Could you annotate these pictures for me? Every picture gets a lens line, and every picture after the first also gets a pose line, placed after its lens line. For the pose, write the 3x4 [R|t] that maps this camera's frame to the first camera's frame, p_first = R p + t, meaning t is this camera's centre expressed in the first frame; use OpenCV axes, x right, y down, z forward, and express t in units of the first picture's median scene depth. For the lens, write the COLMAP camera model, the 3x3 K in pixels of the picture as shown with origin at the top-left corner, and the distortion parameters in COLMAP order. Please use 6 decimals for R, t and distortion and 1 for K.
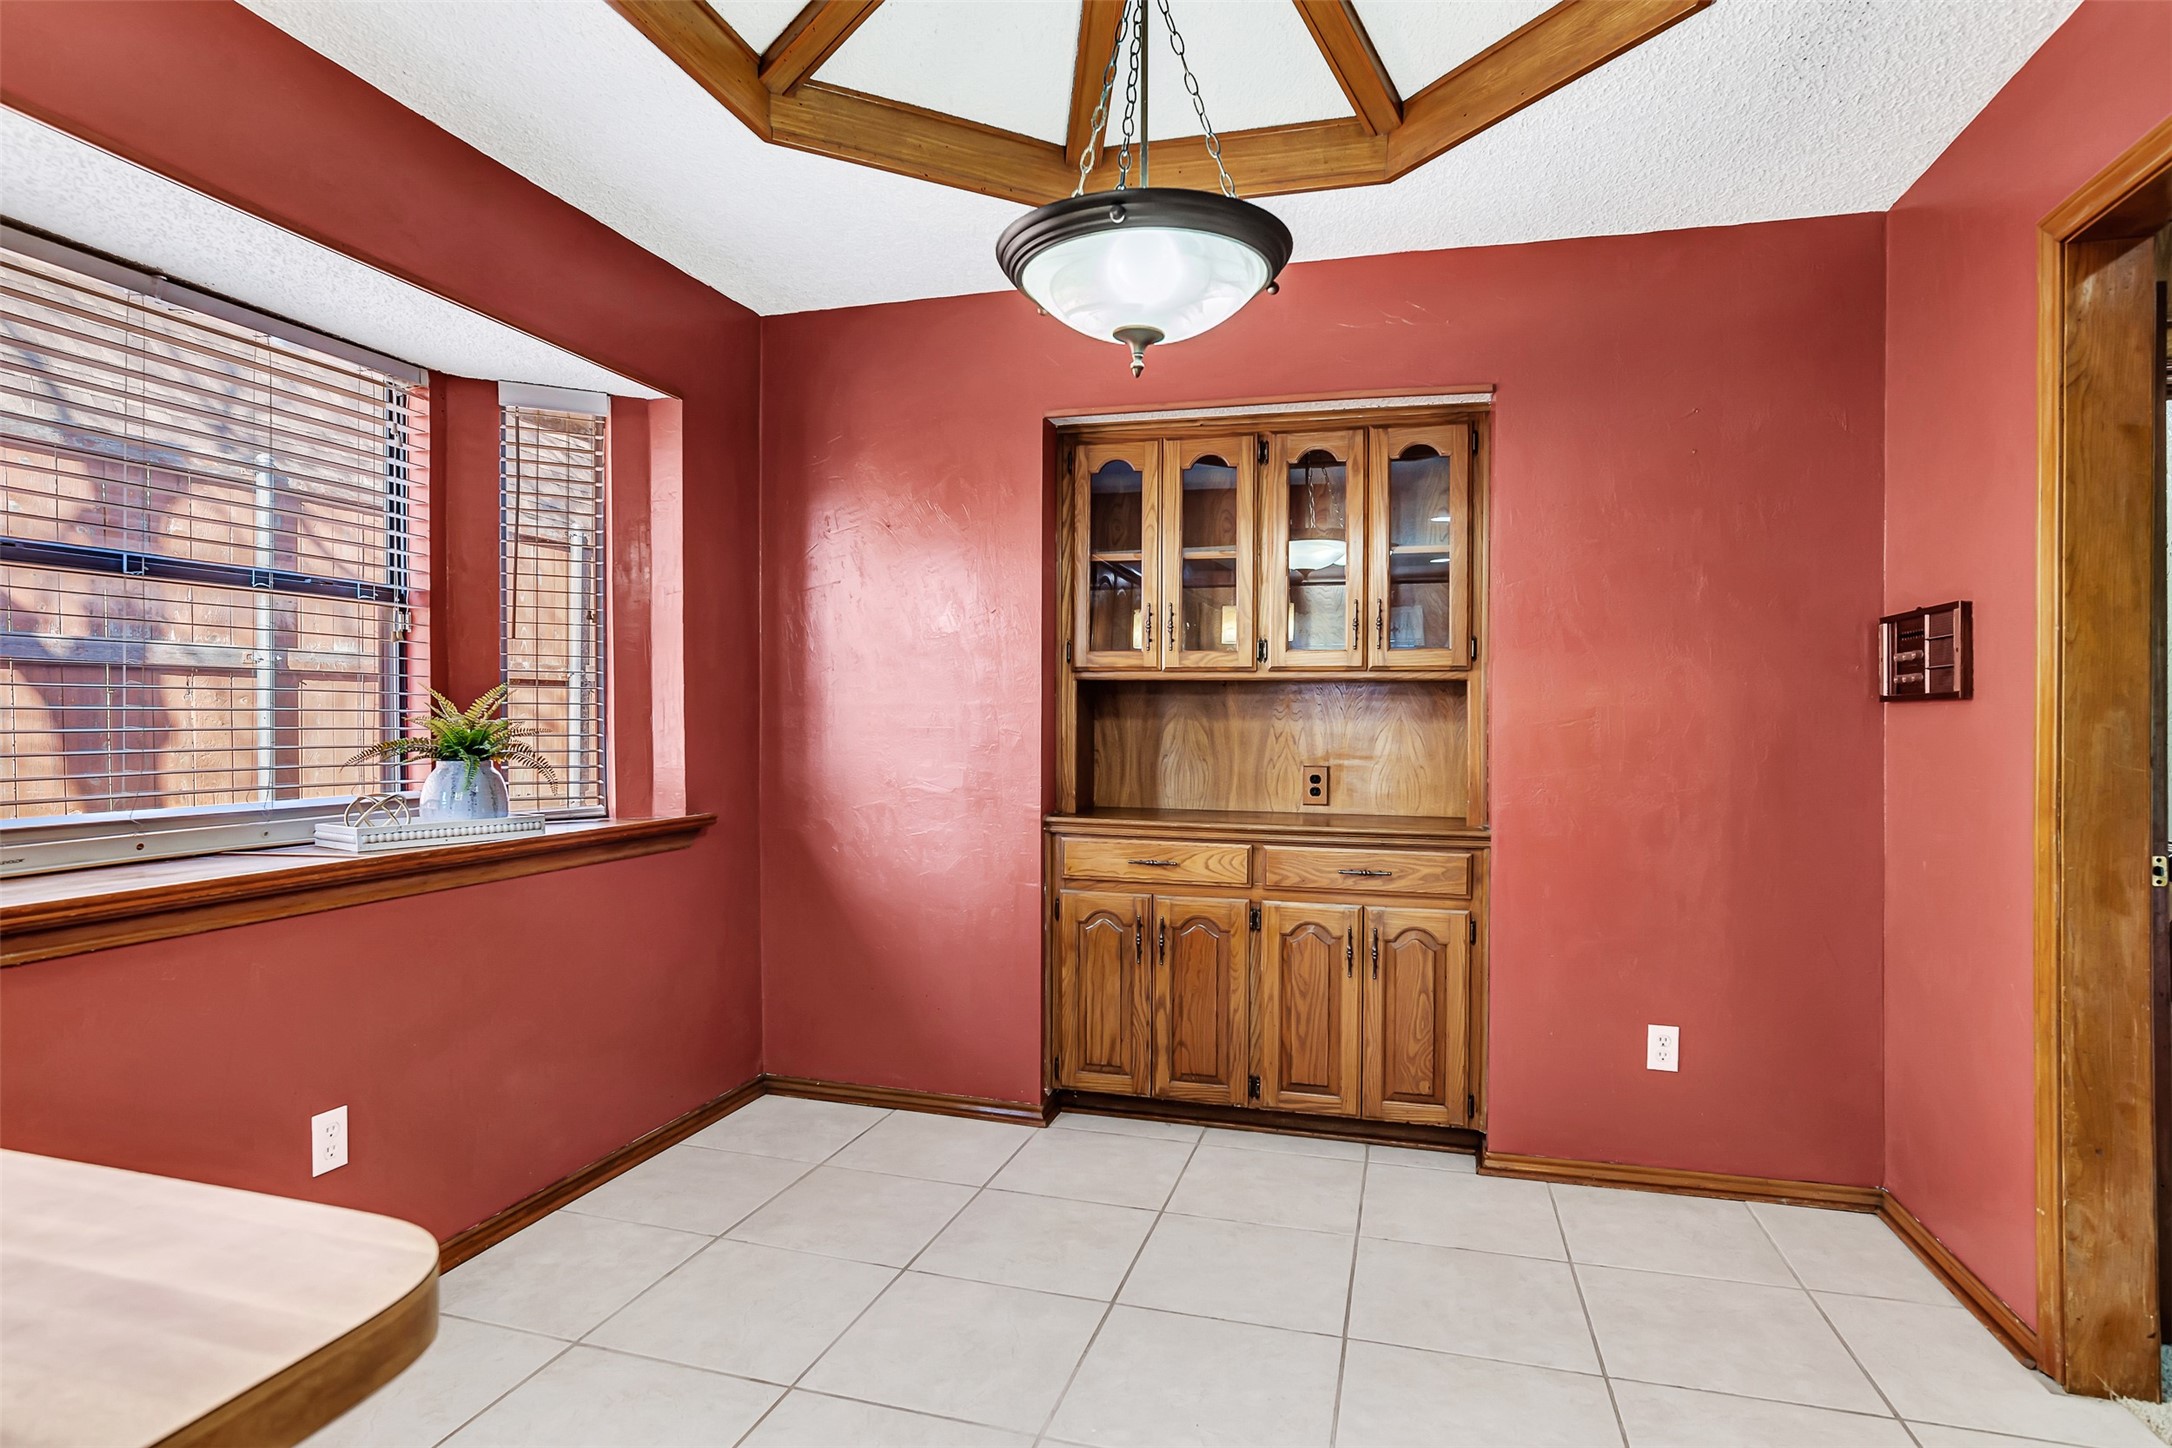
lens RADIAL K [[1142.9, 0, 1062.0], [0, 1142.9, 744.3], [0, 0, 1]] dist [-0.041254, 0.014457]
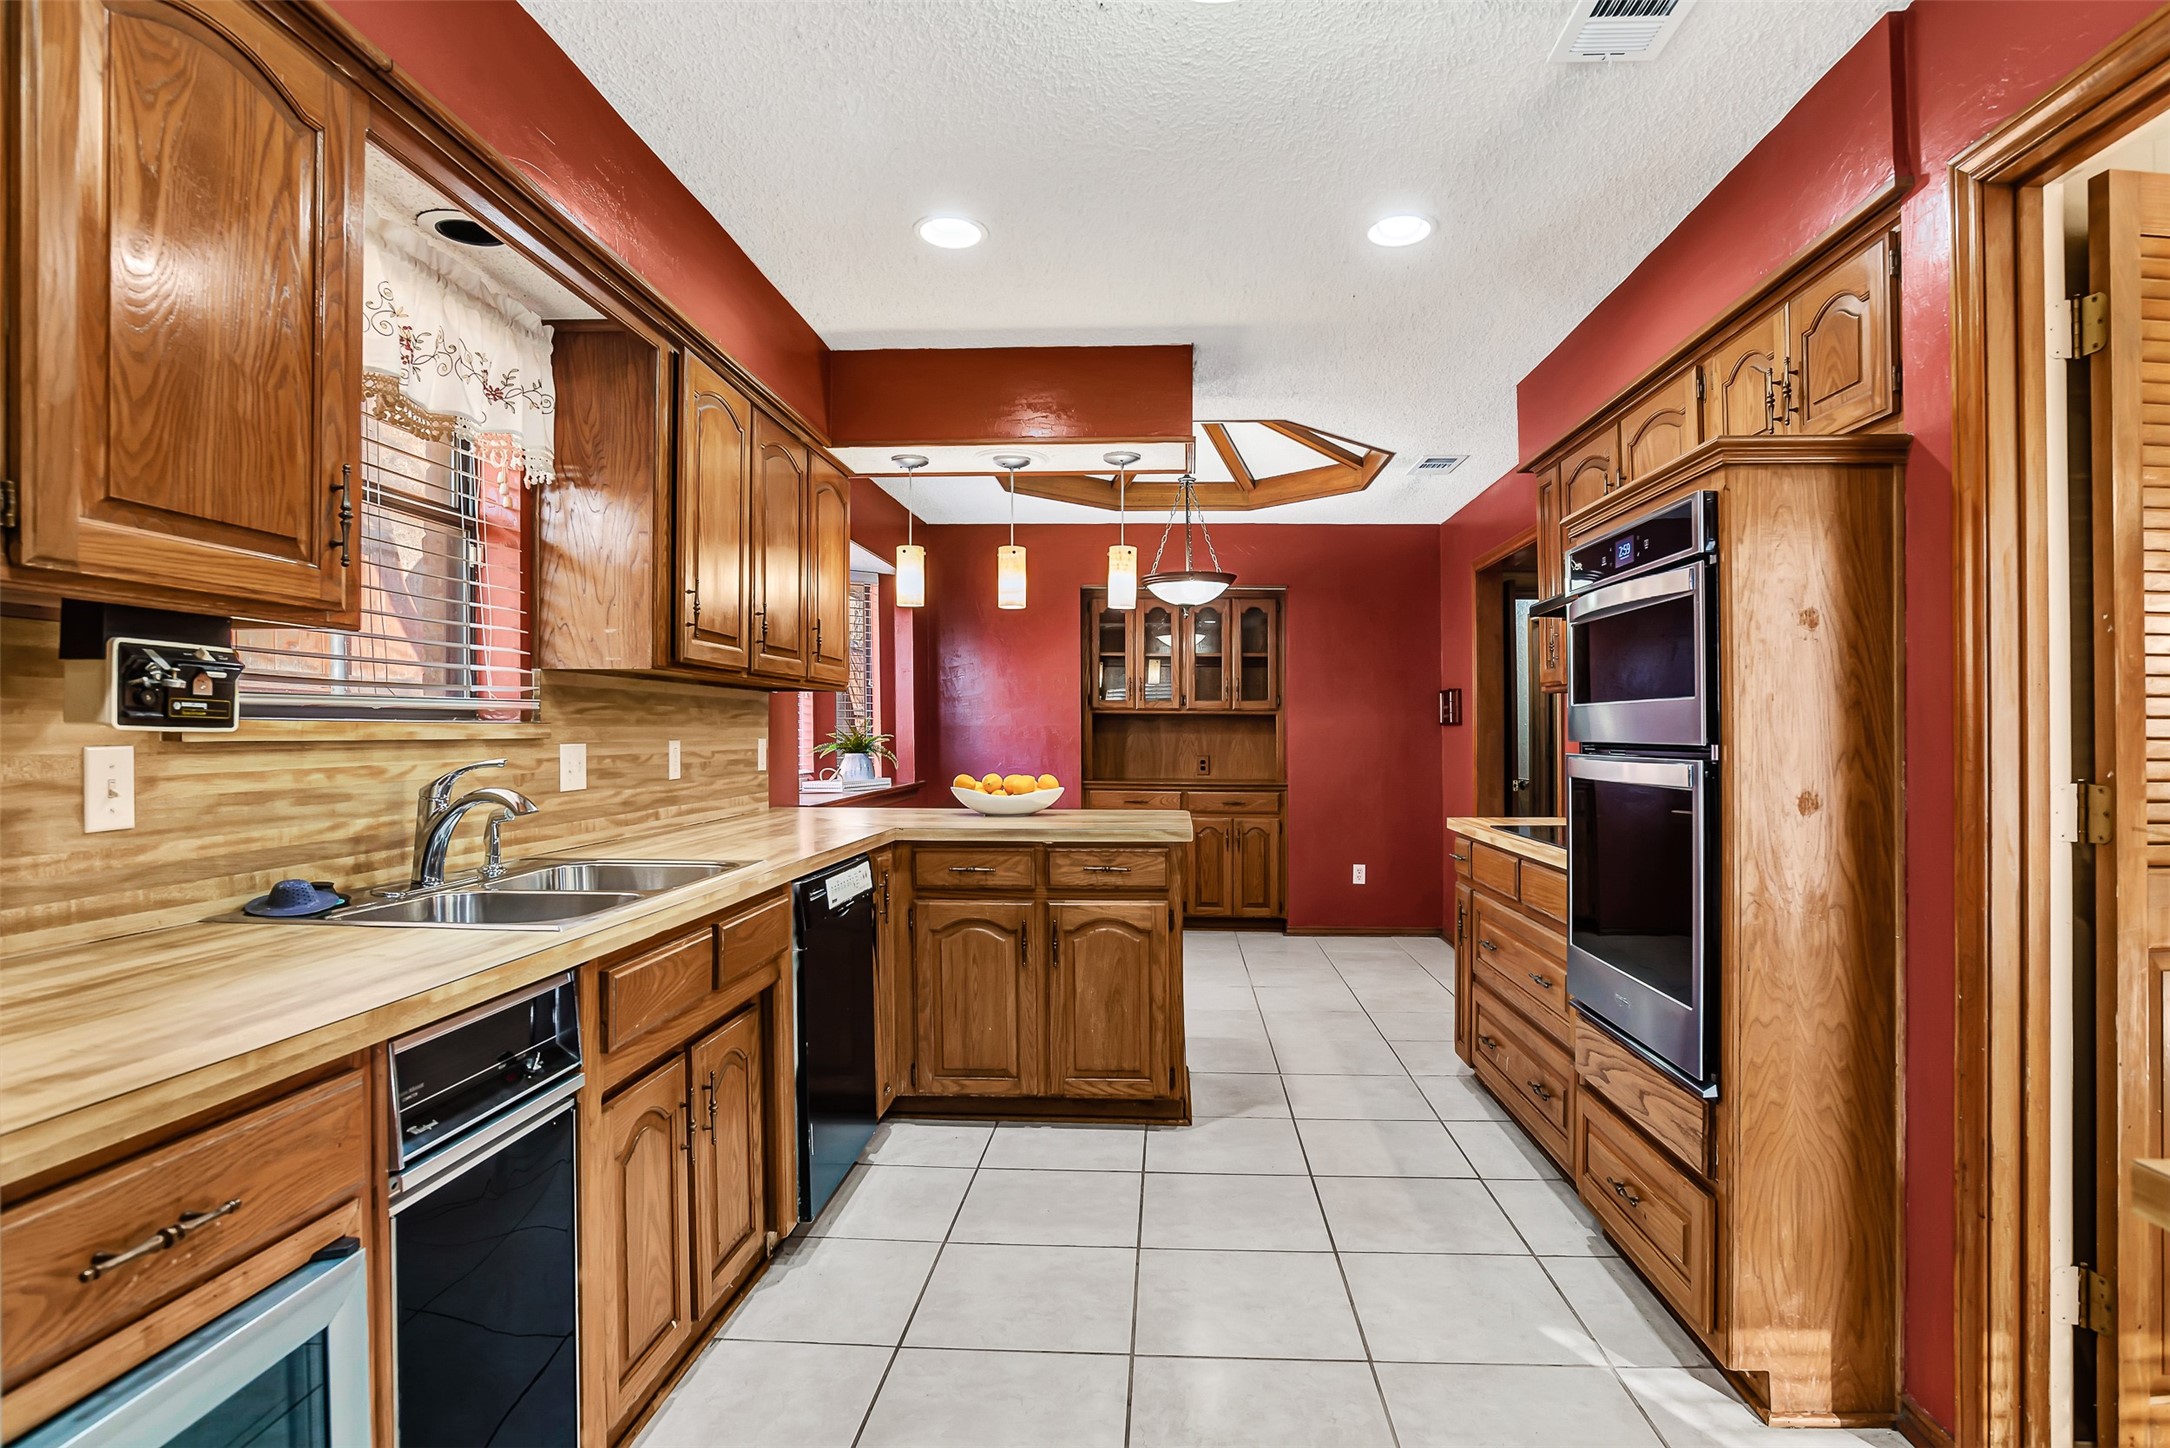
lens RADIAL K [[1141.8, 0, 1097.1], [0, 1141.8, 714.9], [0, 0, 1]] dist [-0.041254, 0.014457]
pose [[0.971763, 0.003521, 0.235932, -0.514649], [0.004690, 0.999403, -0.034234, 0.017264], [-0.235912, 0.034374, 0.971166, -1.092138]]
